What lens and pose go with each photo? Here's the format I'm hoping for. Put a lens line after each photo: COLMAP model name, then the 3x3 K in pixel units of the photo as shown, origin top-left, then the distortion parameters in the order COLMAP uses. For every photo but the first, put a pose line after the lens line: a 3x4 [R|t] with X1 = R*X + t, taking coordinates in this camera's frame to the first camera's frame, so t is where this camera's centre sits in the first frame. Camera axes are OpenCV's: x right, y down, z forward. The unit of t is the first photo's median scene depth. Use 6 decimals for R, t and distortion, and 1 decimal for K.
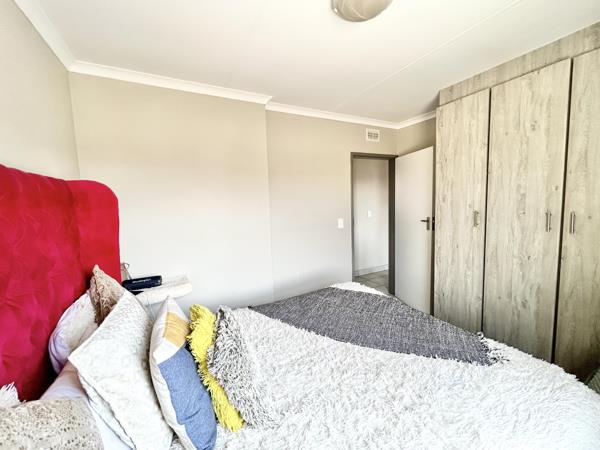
lens RADIAL K [[246.2, 0, 300.0], [0, 246.2, 225.0], [0, 0, 1]] dist [-0.000044, 0.000031]
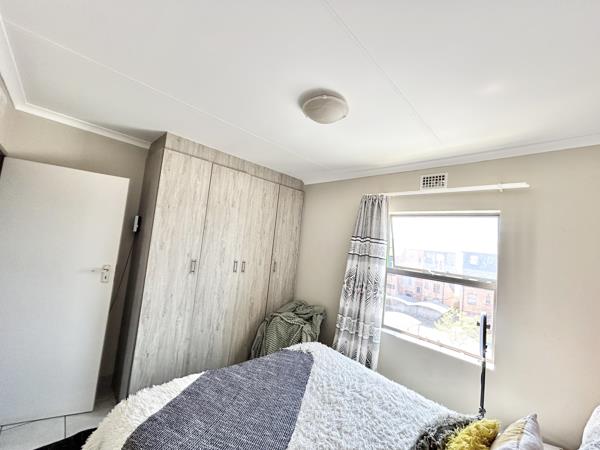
lens RADIAL K [[246.2, 0, 300.0], [0, 246.2, 225.0], [0, 0, 1]] dist [-0.000044, 0.000031]
pose [[-0.299640, 0.071767, 0.951349, -0.511760], [0.001239, 0.997195, -0.074836, -0.129713], [-0.954051, -0.021245, -0.298889, 0.870555]]
